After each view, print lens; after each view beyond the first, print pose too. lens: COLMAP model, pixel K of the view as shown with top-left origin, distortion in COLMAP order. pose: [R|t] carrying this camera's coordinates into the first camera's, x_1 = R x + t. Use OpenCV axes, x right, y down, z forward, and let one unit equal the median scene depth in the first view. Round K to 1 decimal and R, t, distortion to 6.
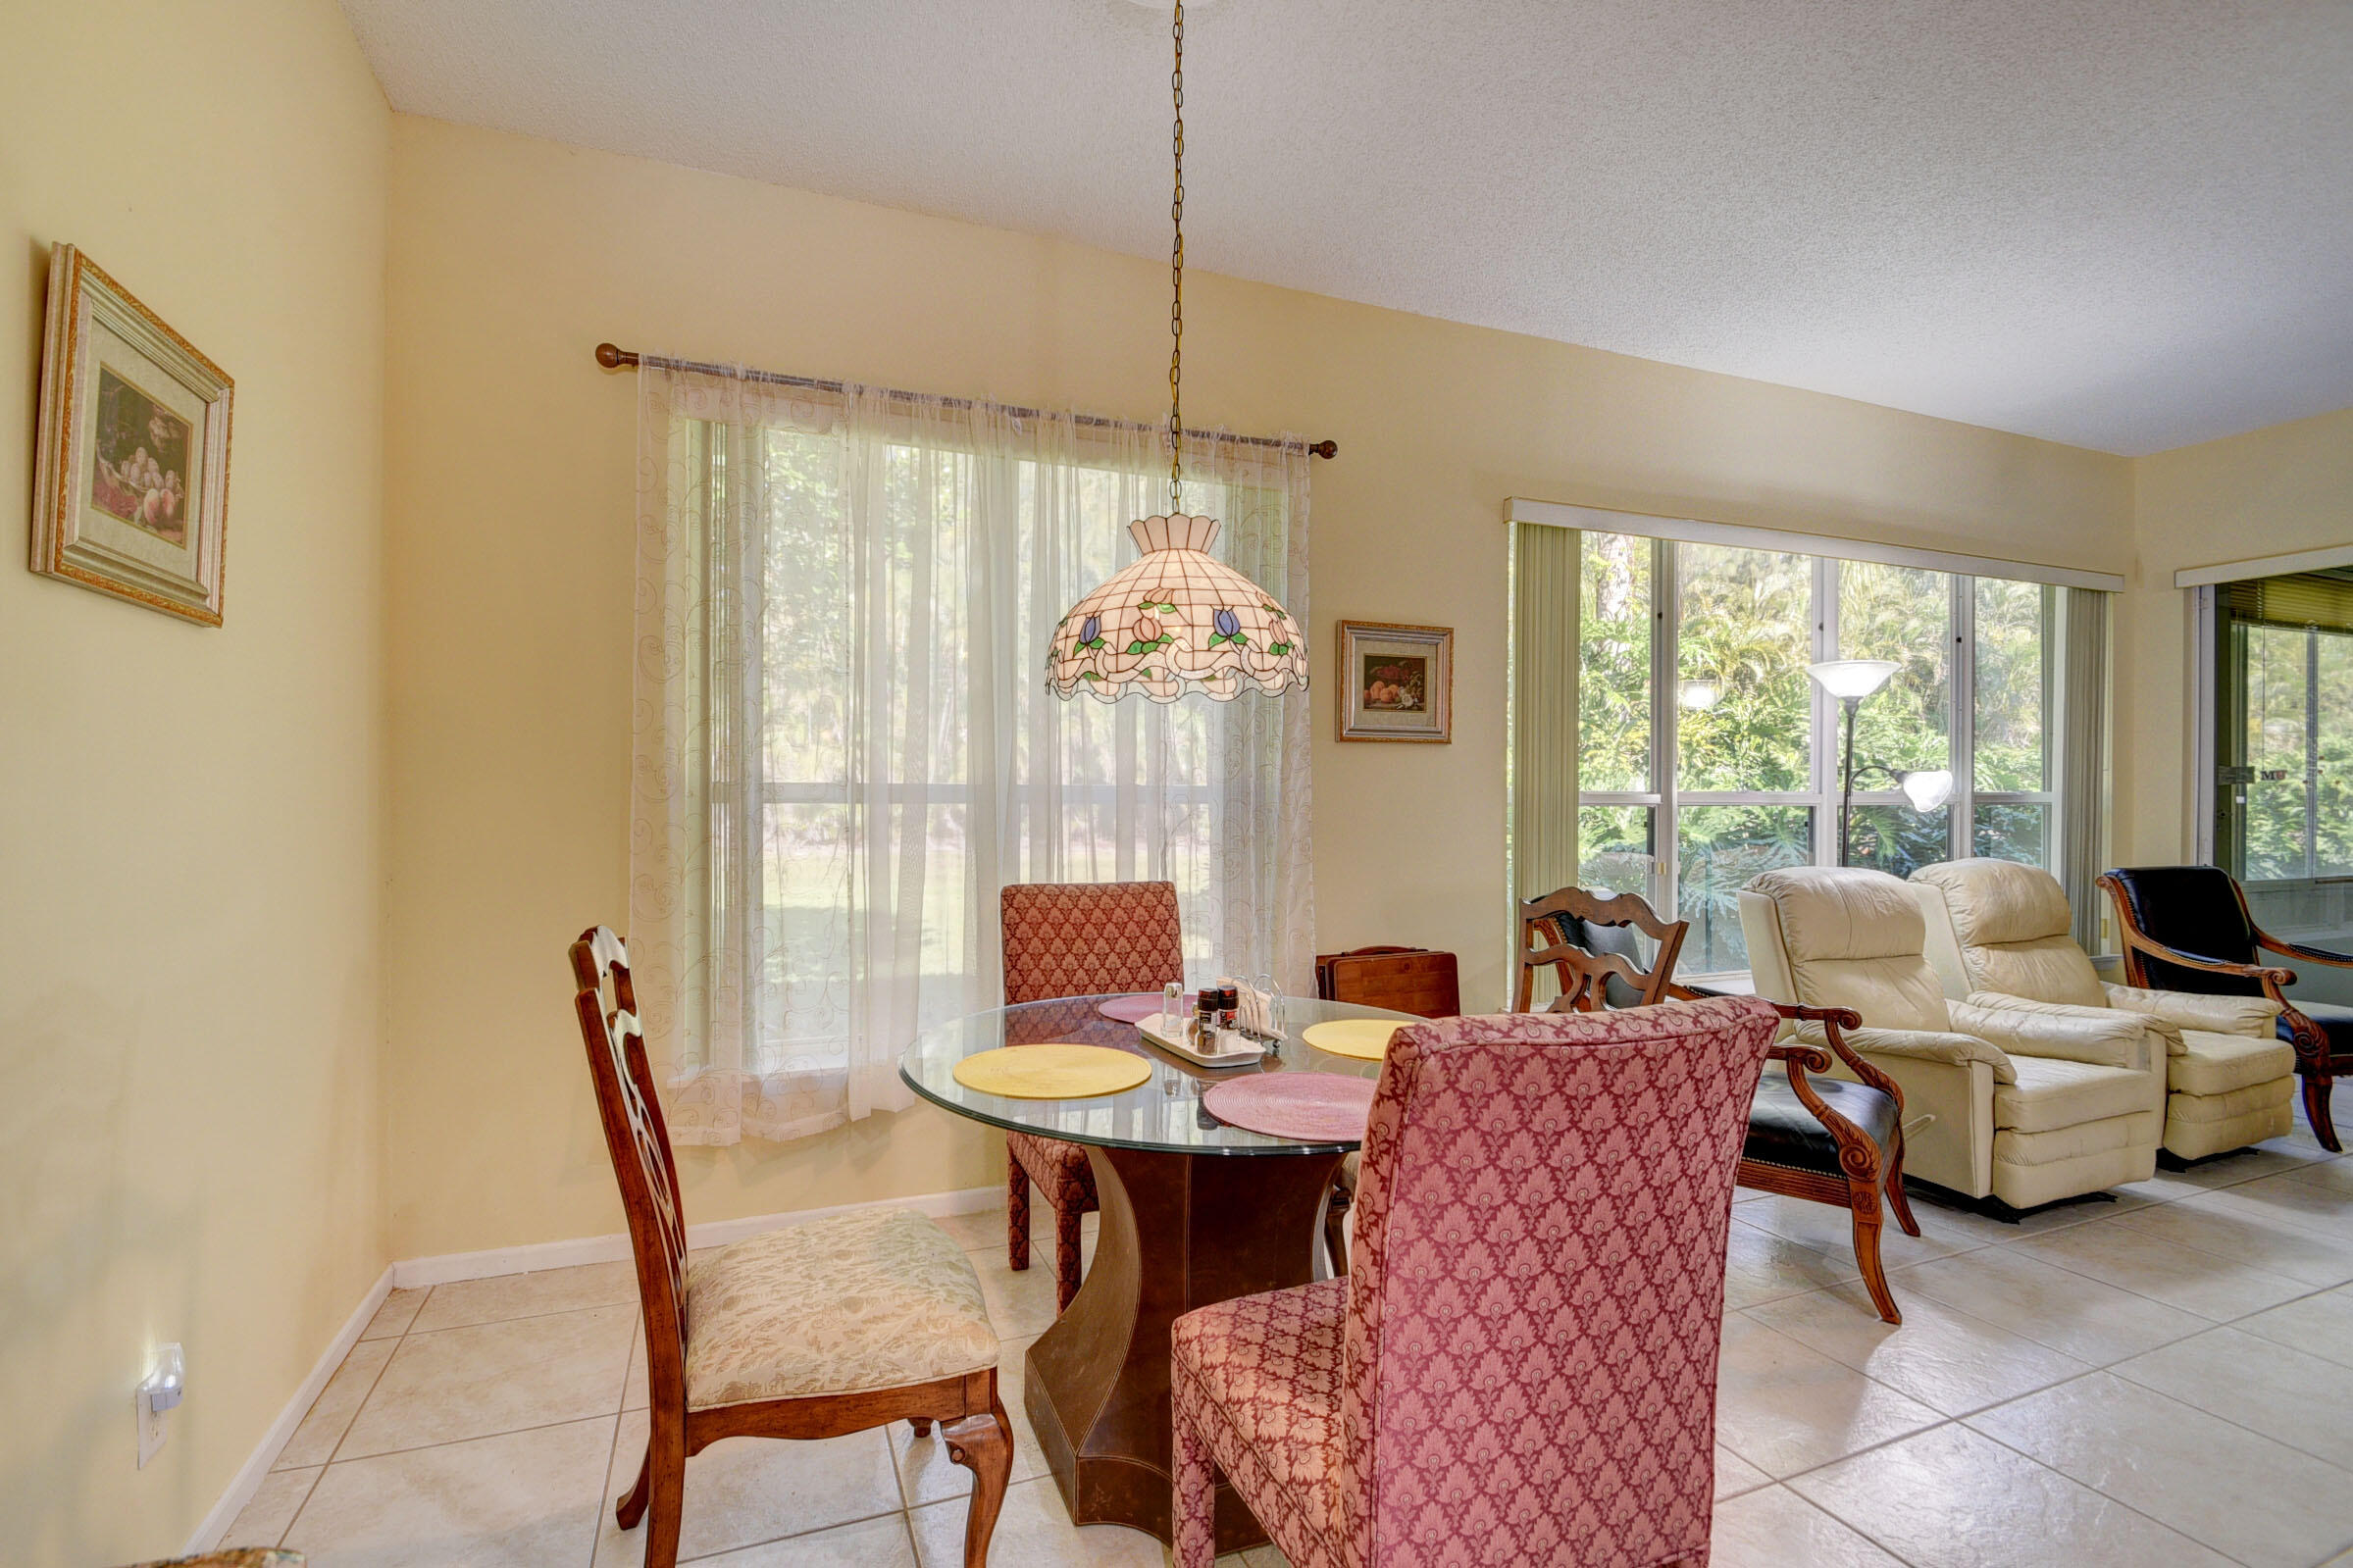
lens RADIAL K [[1040.3, 0, 1126.8], [0, 1040.3, 797.5], [0, 0, 1]] dist [0.002018, -0.010944]
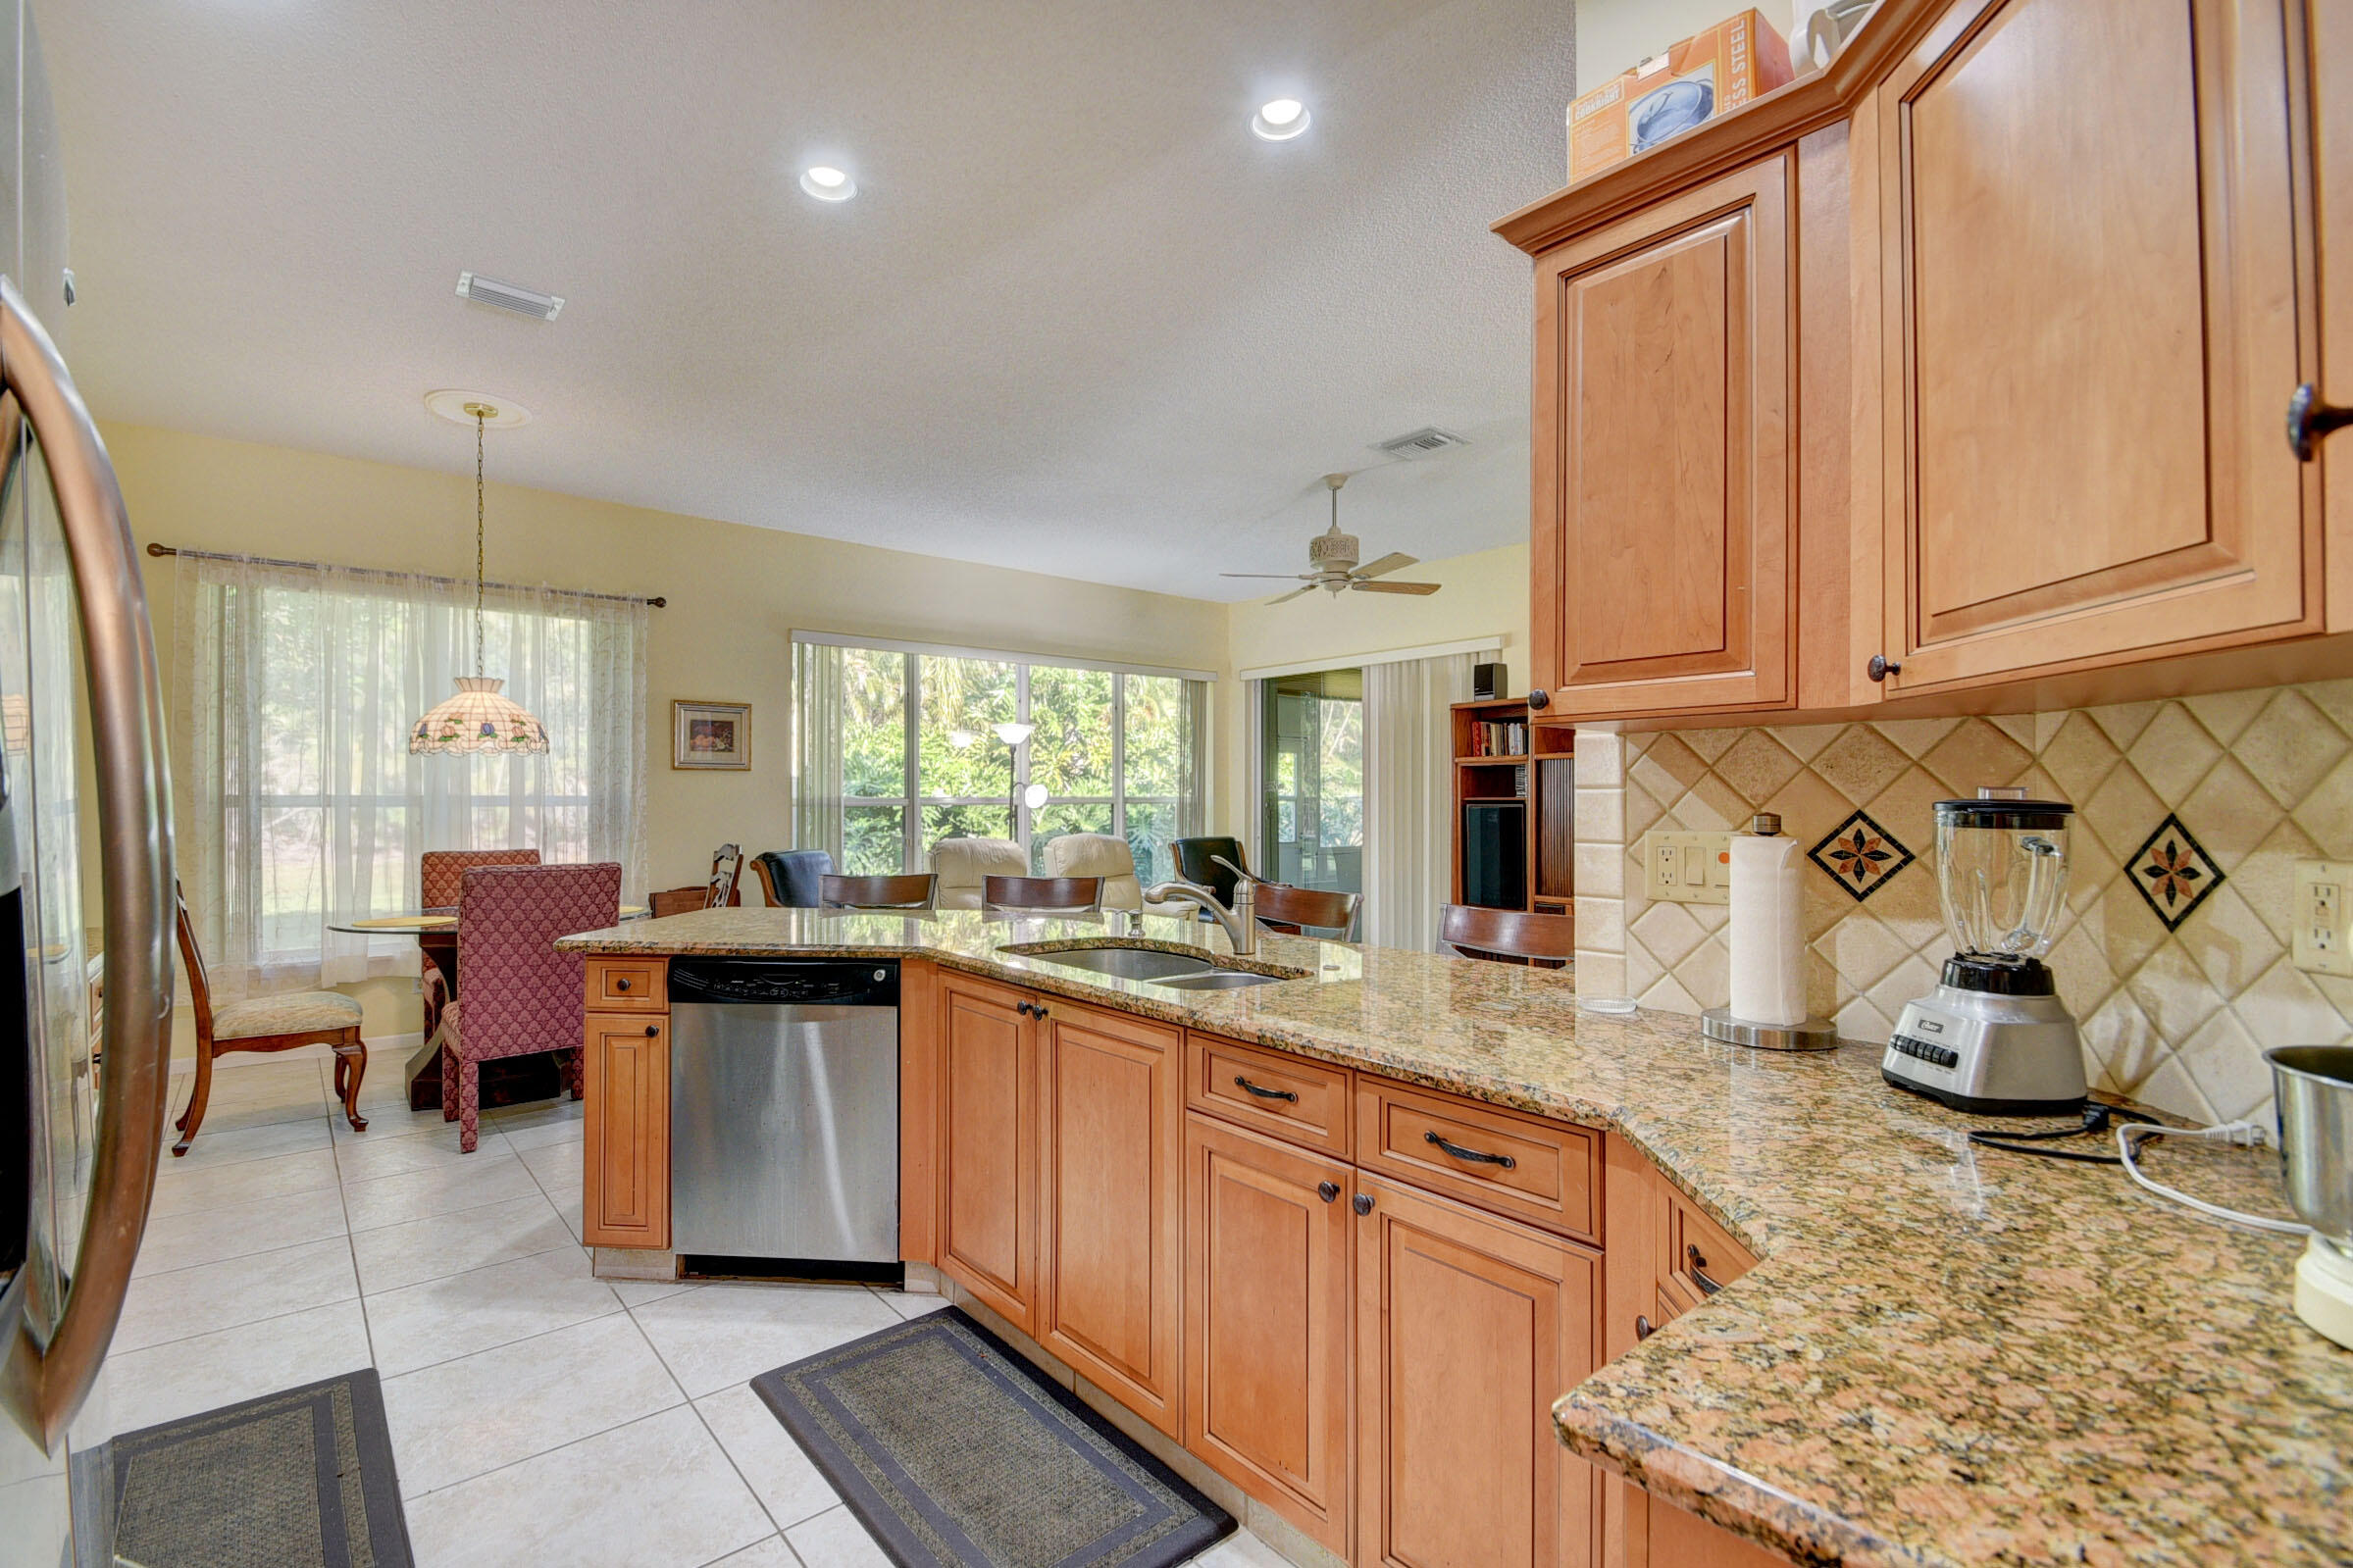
lens RADIAL K [[1040.3, 0, 1141.5], [0, 1040.3, 796.8], [0, 0, 1]] dist [0.002018, -0.010944]
pose [[0.942824, -0.004726, 0.333258, 0.349633], [0.006704, 0.999966, -0.004787, 0.004720], [-0.333224, 0.006748, 0.942824, -0.852433]]
